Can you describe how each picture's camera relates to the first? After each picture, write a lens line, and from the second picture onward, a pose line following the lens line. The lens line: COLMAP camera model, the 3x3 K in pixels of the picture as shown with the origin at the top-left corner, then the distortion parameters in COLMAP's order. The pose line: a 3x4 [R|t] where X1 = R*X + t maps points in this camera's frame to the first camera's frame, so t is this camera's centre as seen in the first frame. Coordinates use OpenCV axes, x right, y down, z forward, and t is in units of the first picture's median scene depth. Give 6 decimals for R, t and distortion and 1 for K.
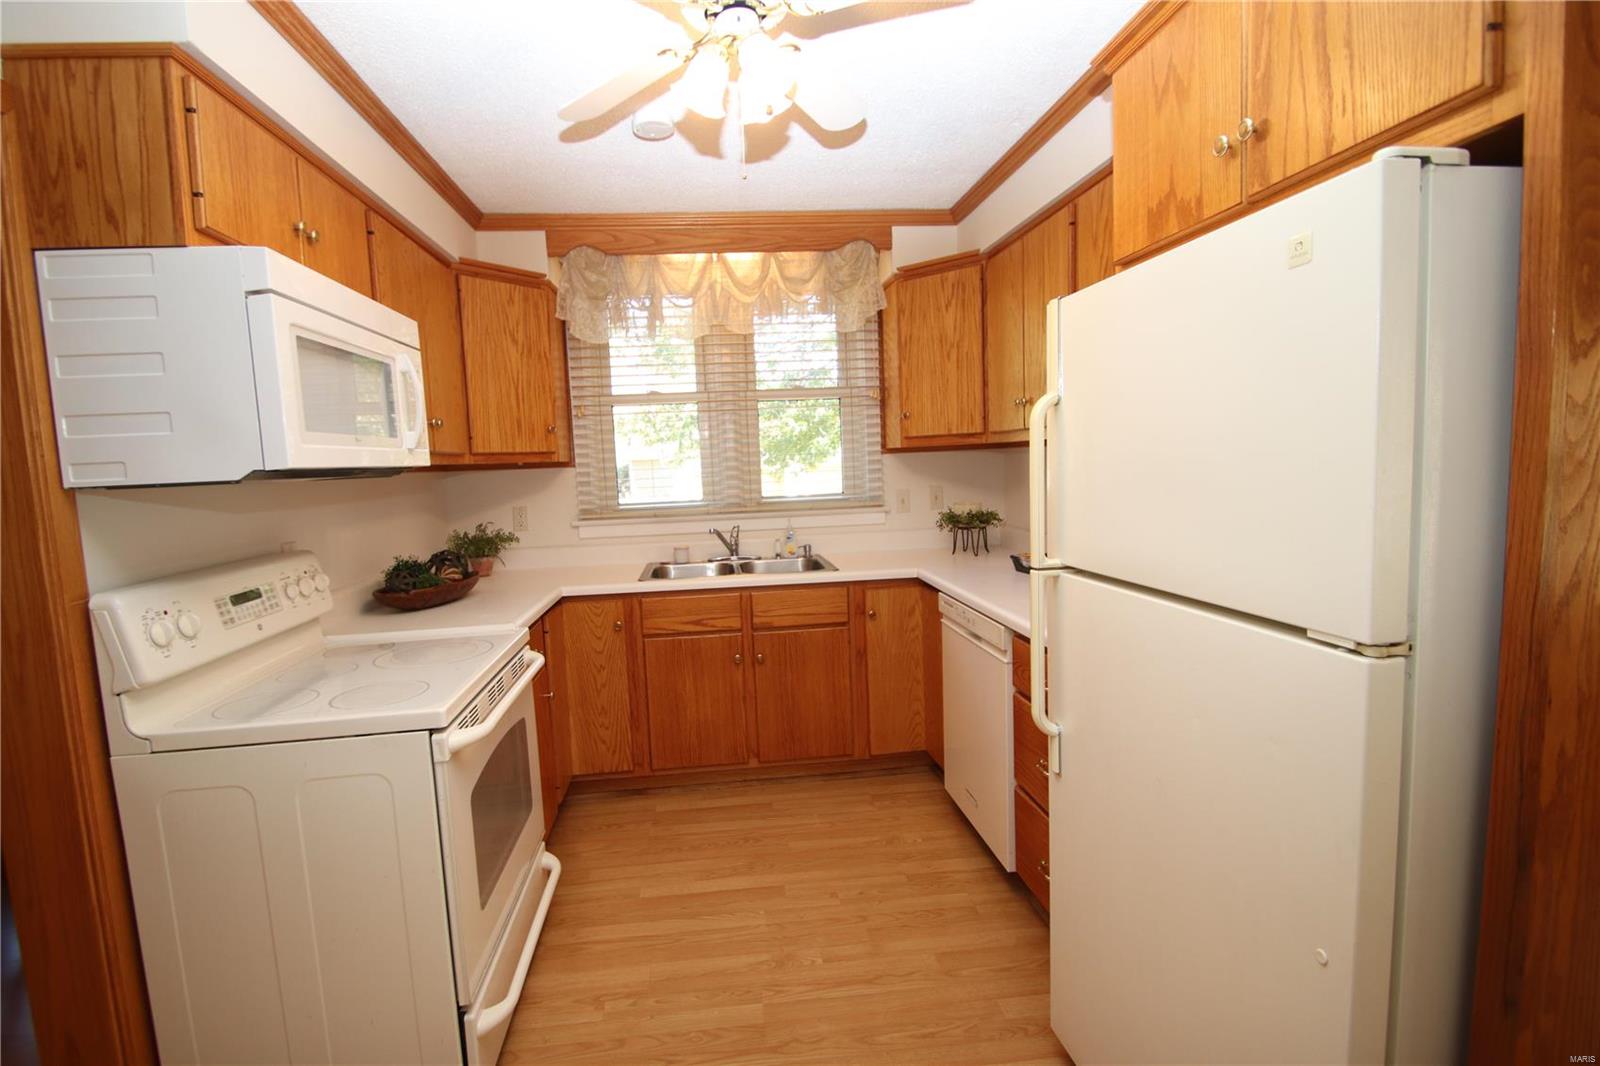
lens RADIAL K [[740.9, 0, 774.9], [0, 740.9, 532.5], [0, 0, 1]] dist [0.014206, -0.018313]
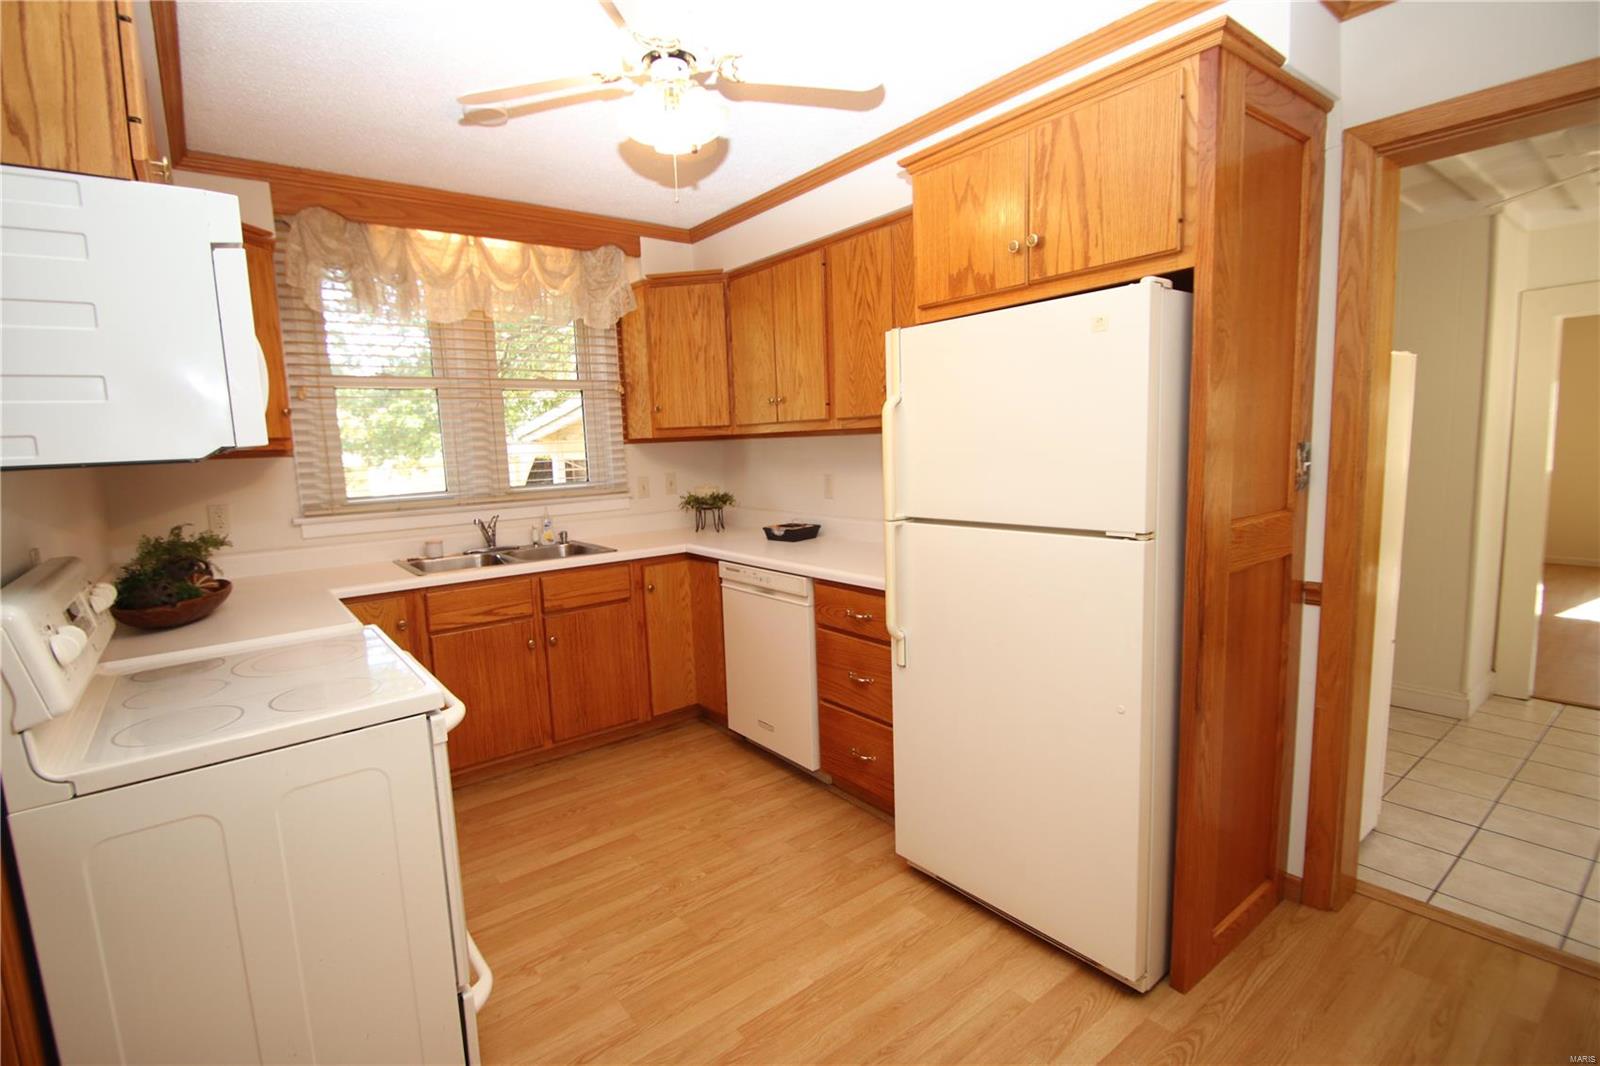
lens RADIAL K [[740.9, 0, 774.9], [0, 740.9, 532.5], [0, 0, 1]] dist [0.014206, -0.018313]
pose [[0.852218, -0.055789, 0.520203, -0.278557], [0.053871, 0.998371, 0.018817, 0.016492], [-0.520405, 0.011987, 0.853835, -0.040074]]
